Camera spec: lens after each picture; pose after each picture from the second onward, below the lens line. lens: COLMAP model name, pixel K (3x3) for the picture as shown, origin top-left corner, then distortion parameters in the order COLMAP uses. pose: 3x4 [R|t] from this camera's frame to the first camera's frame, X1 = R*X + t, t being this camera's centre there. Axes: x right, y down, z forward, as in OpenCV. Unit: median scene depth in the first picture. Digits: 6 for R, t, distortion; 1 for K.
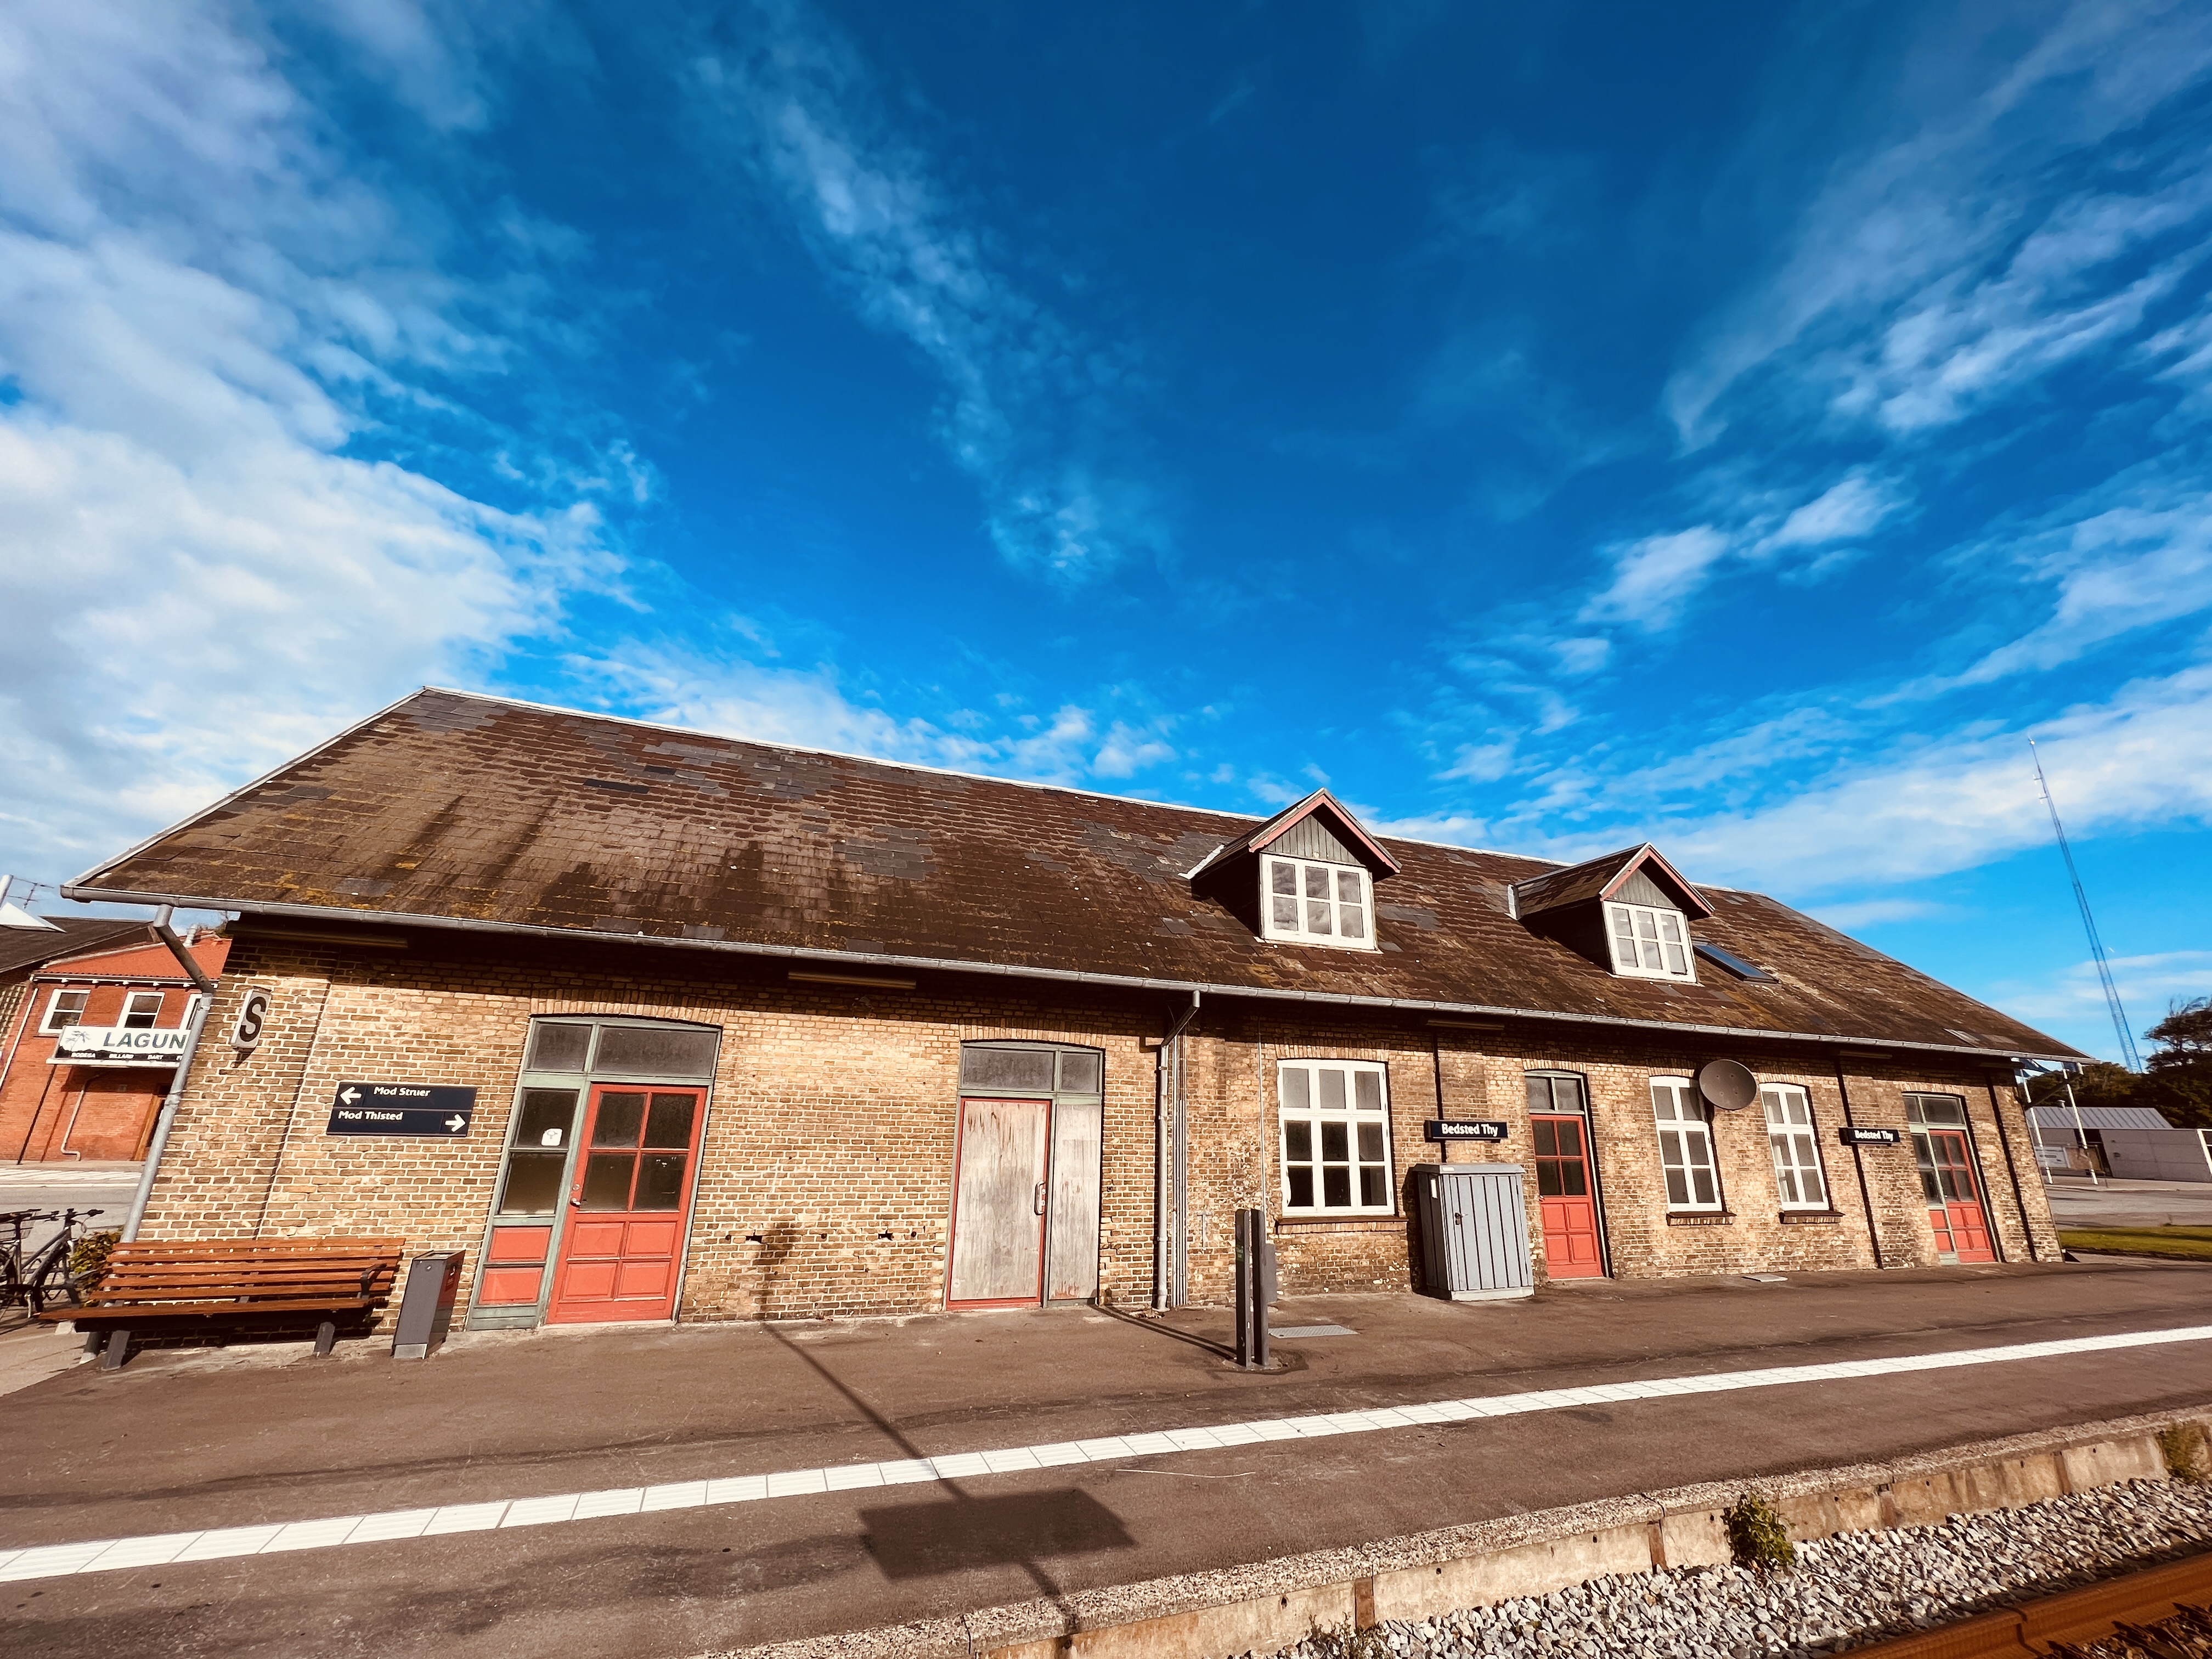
lens RADIAL K [[895.7, 0, 1101.0], [0, 895.7, 833.4], [0, 0, 1]] dist [-0.002793, 0.000543]
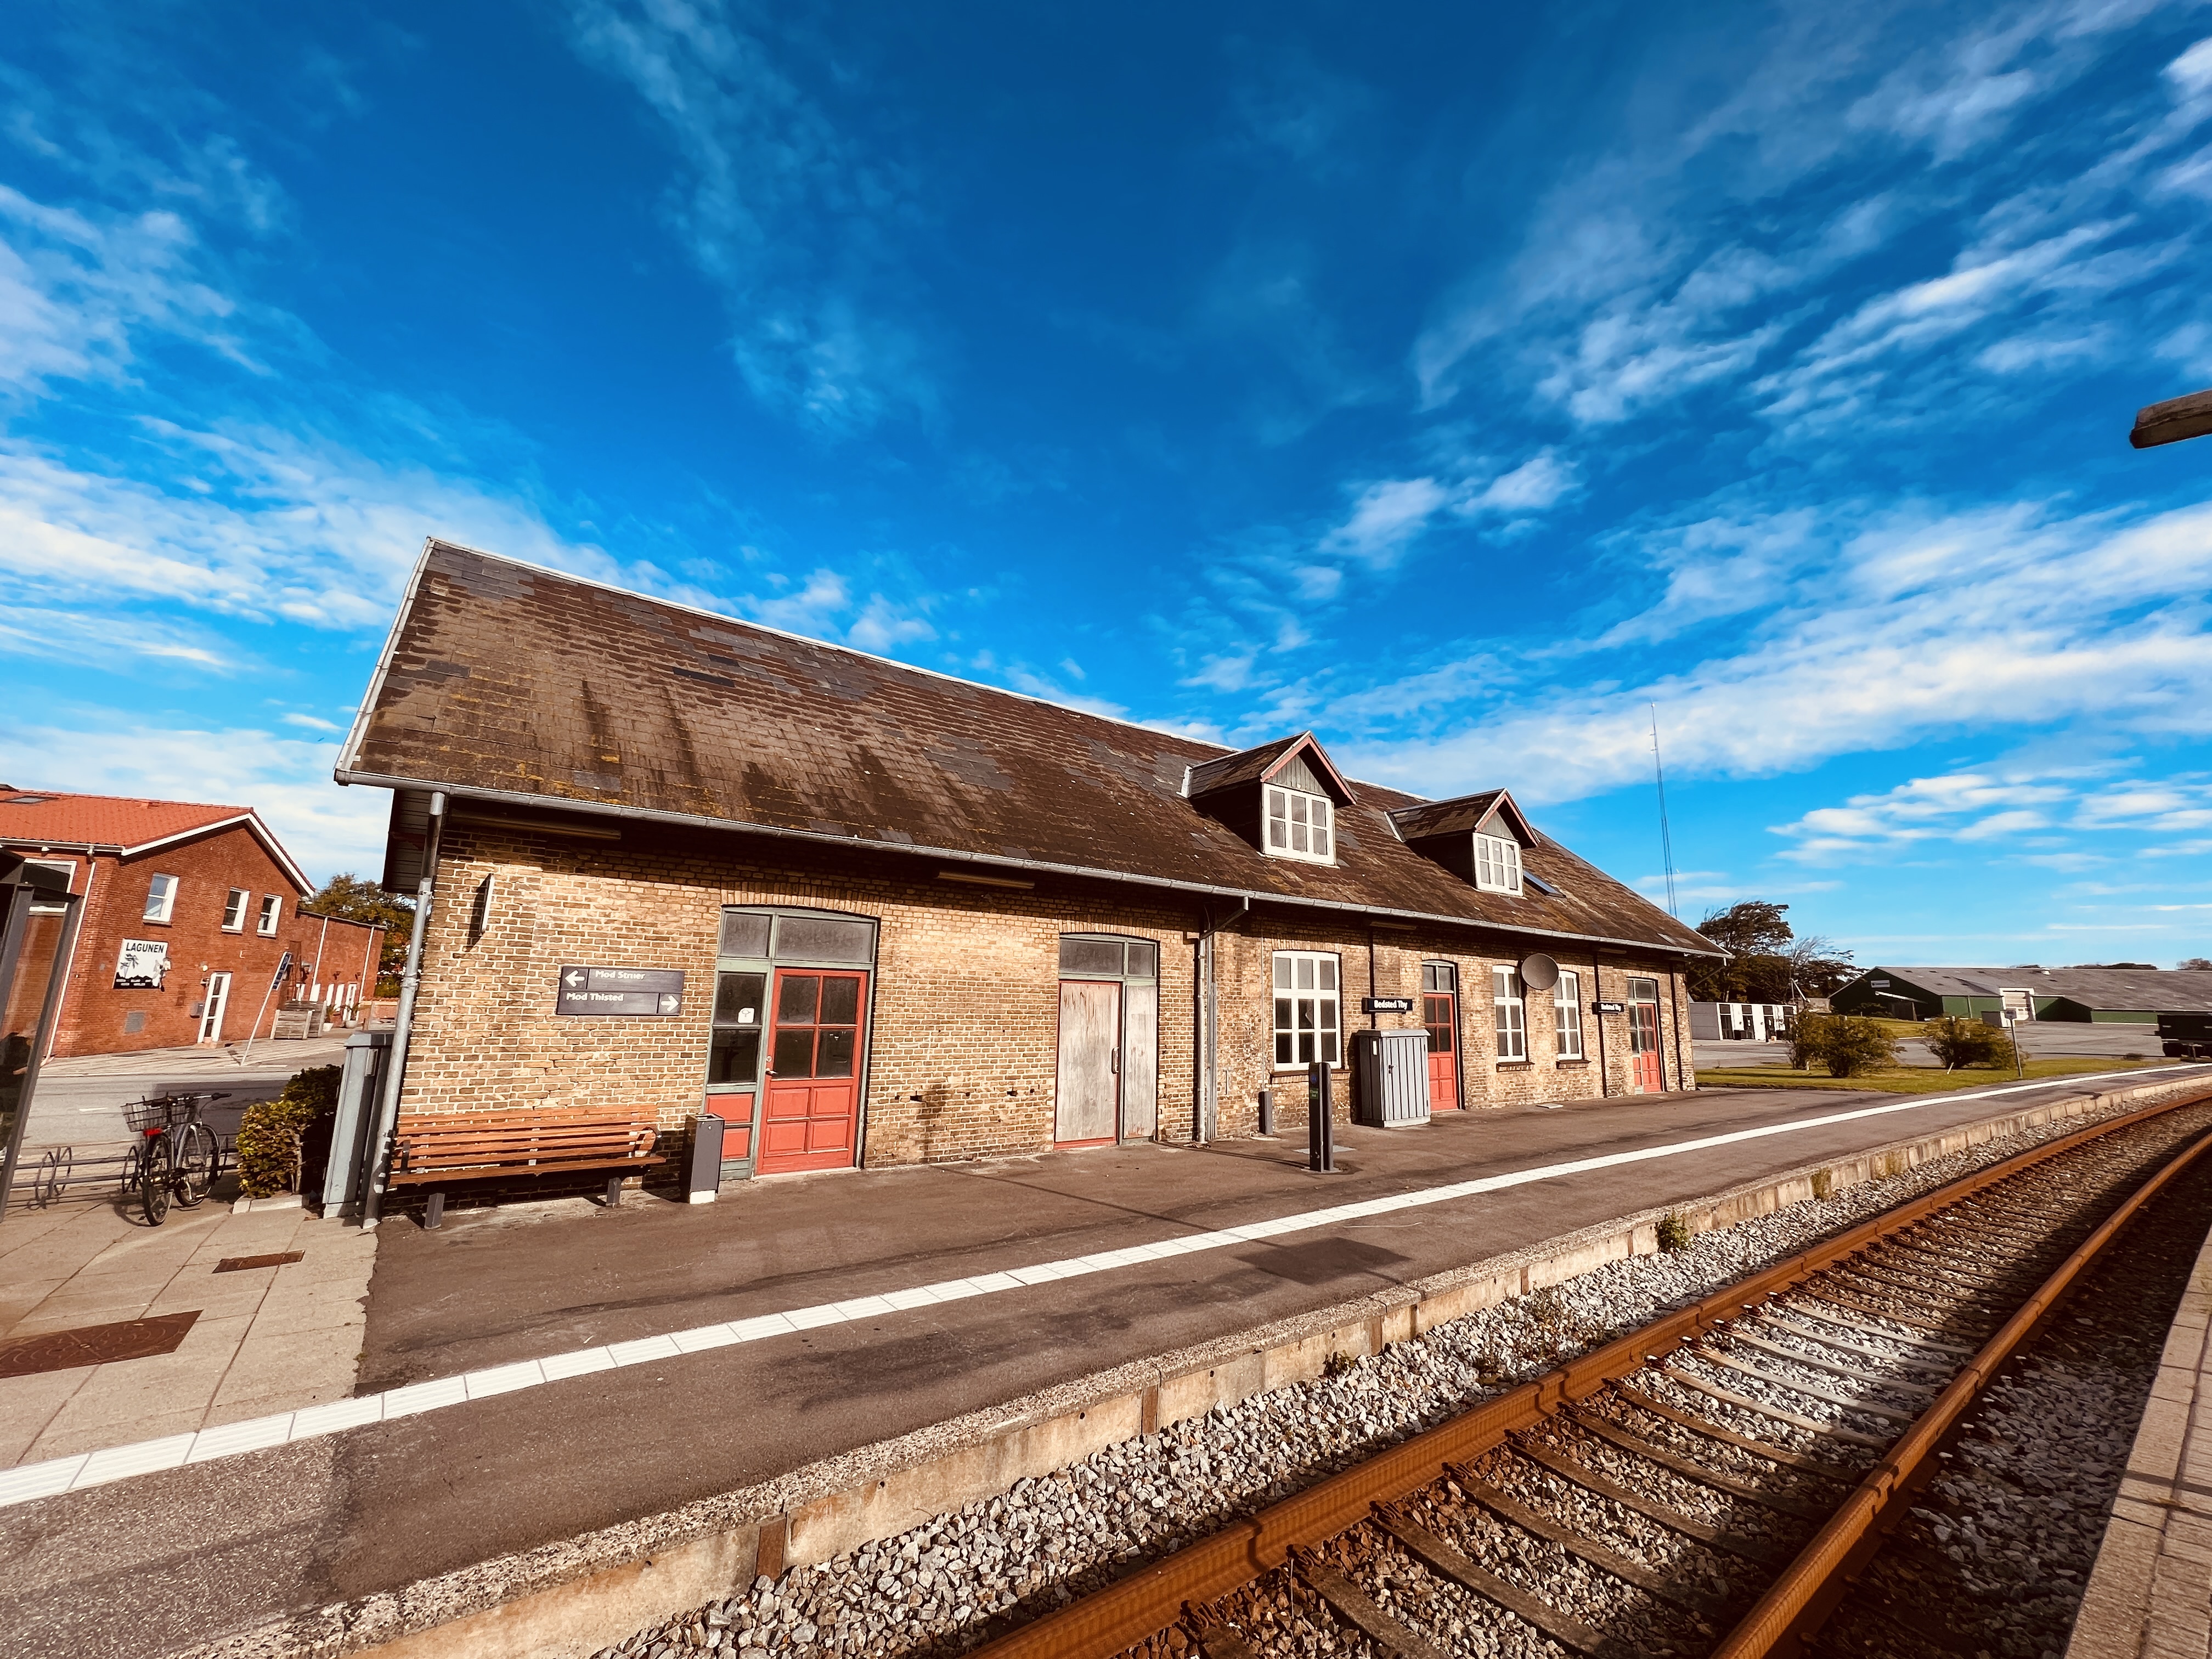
lens RADIAL K [[894.7, 0, 1104.9], [0, 894.7, 821.2], [0, 0, 1]] dist [-0.002377, 0.000160]
pose [[0.957807, 0.051871, 0.282692, -0.334105], [-0.083454, 0.991396, 0.100846, -0.028586], [-0.275029, -0.120183, 0.953895, -0.090439]]
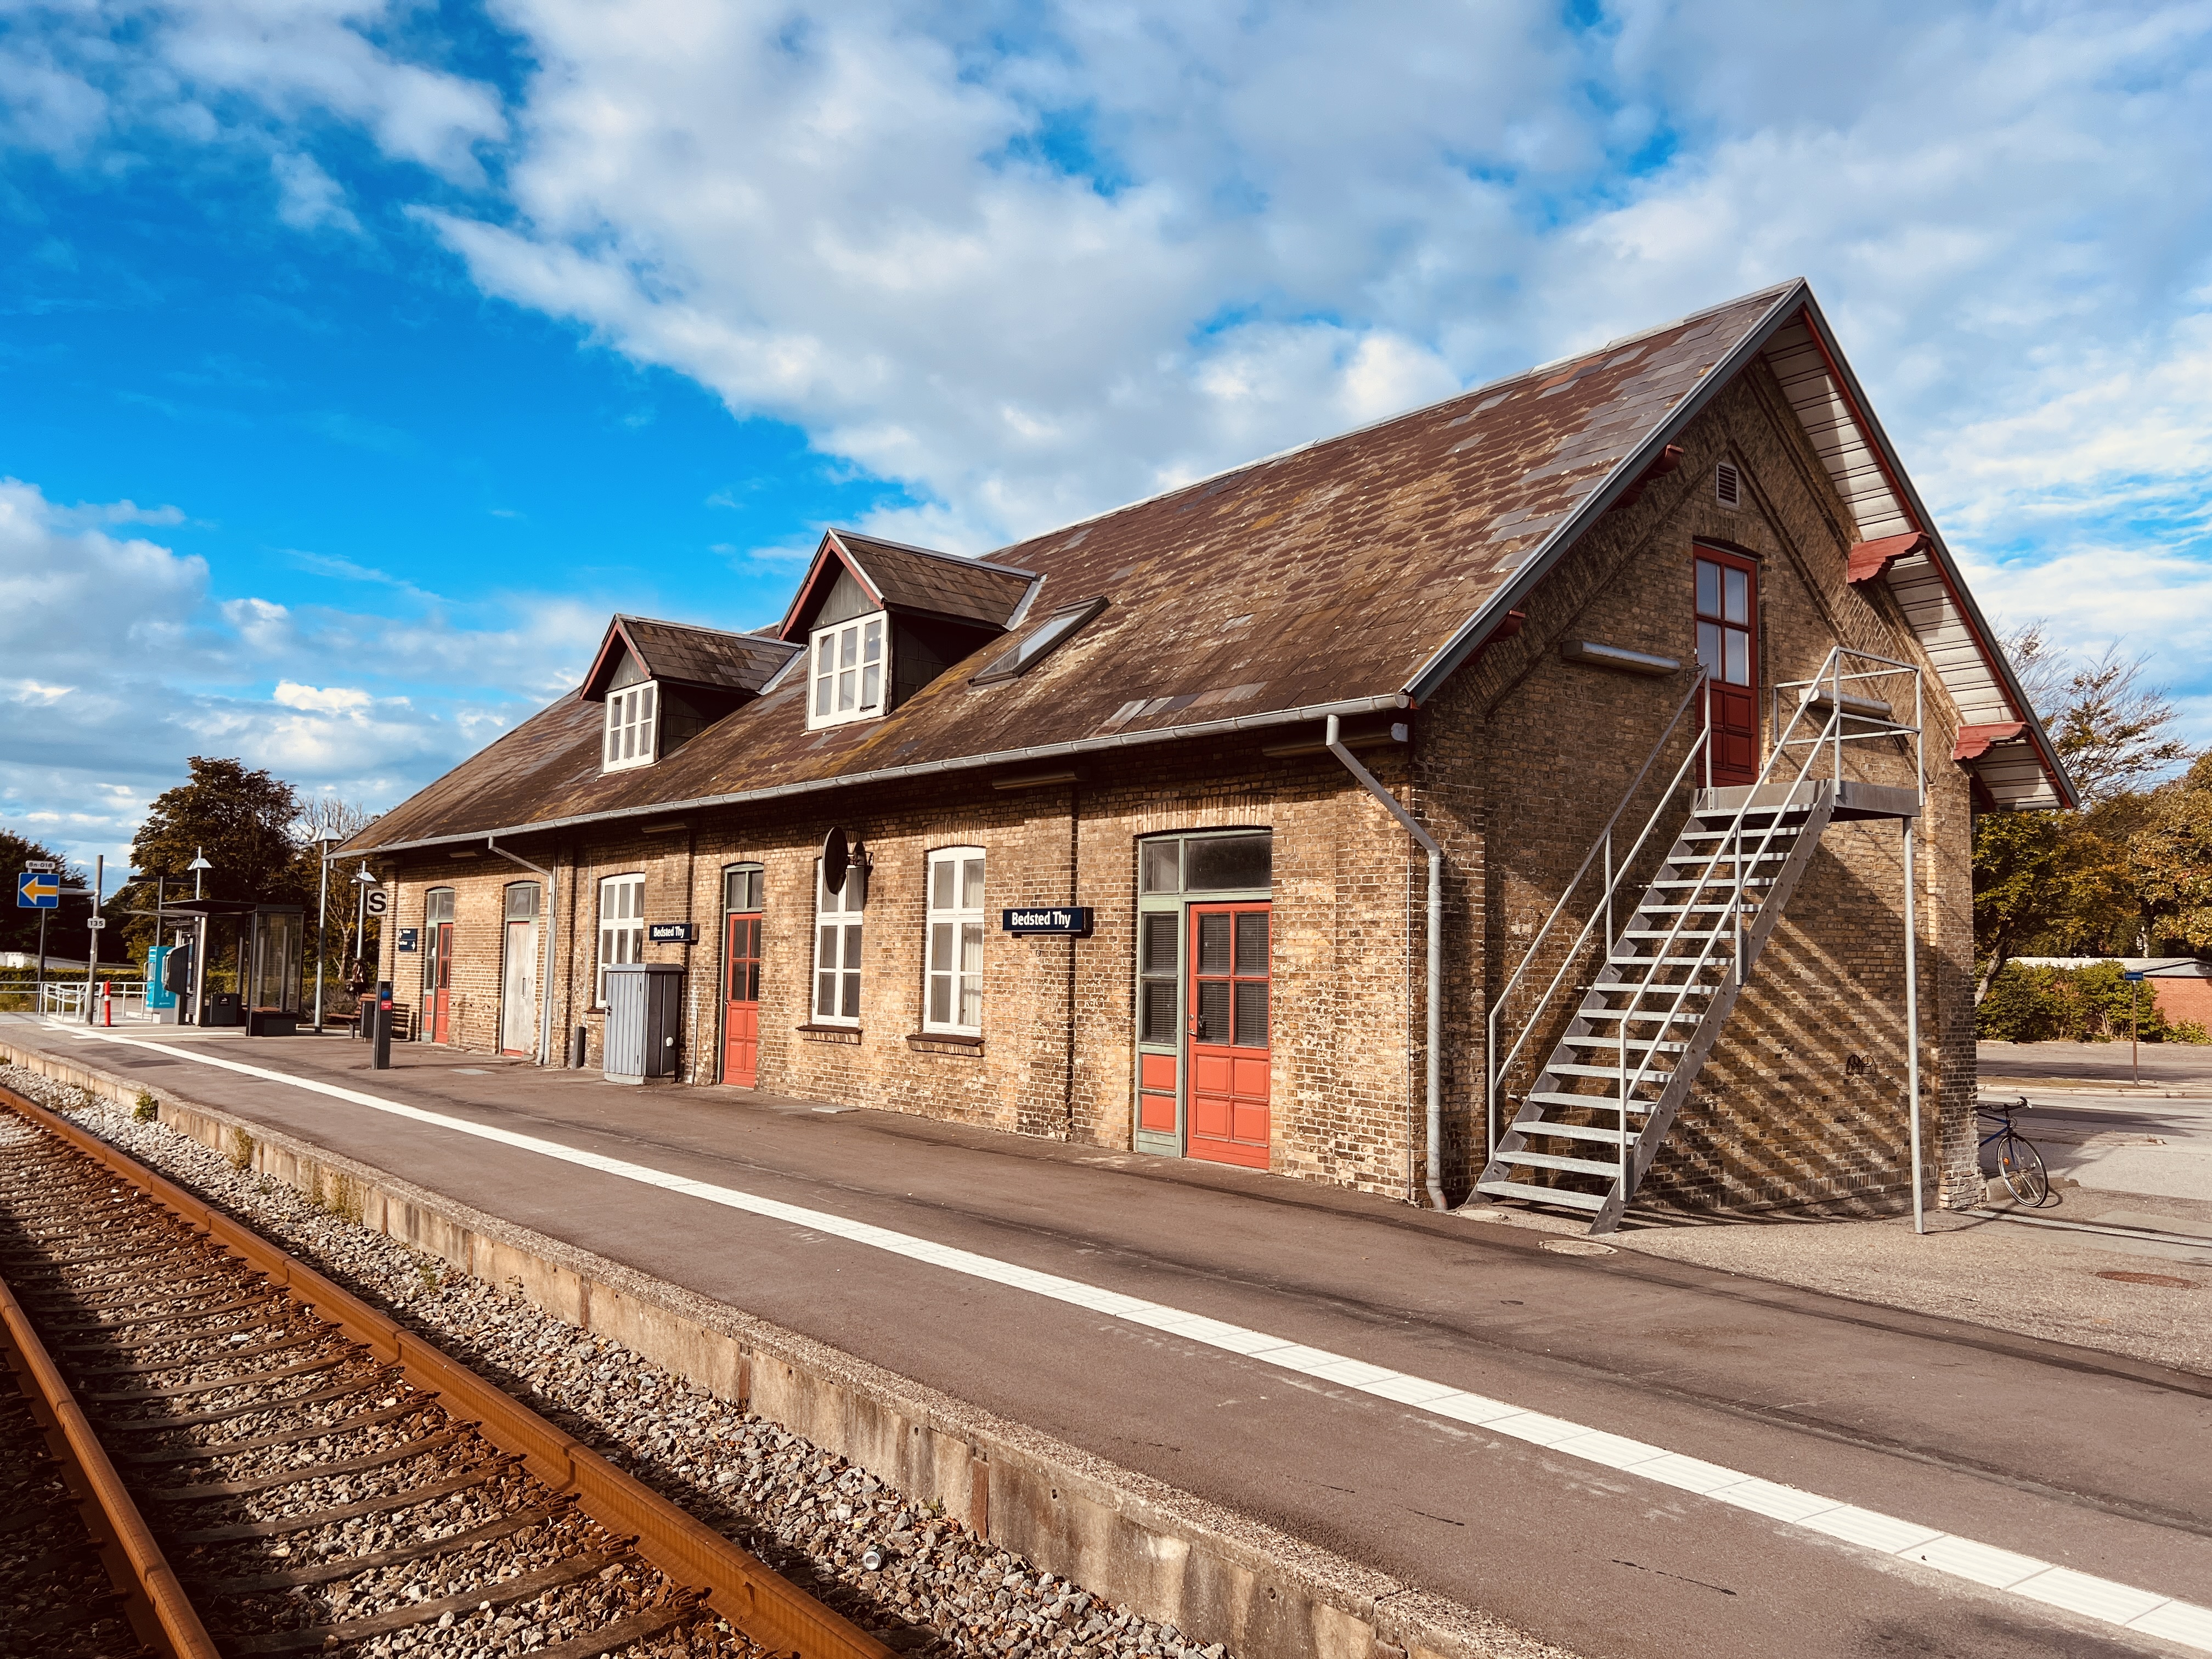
lens RADIAL K [[1669.5, 0, 1109.6], [0, 1669.5, 861.9], [0, 0, 1]] dist [0.066443, -0.091254]
pose [[0.297849, -0.073372, -0.951789, 2.060538], [0.295775, 0.955070, 0.018934, 0.326557], [0.907636, -0.287155, 0.306169, 0.803778]]
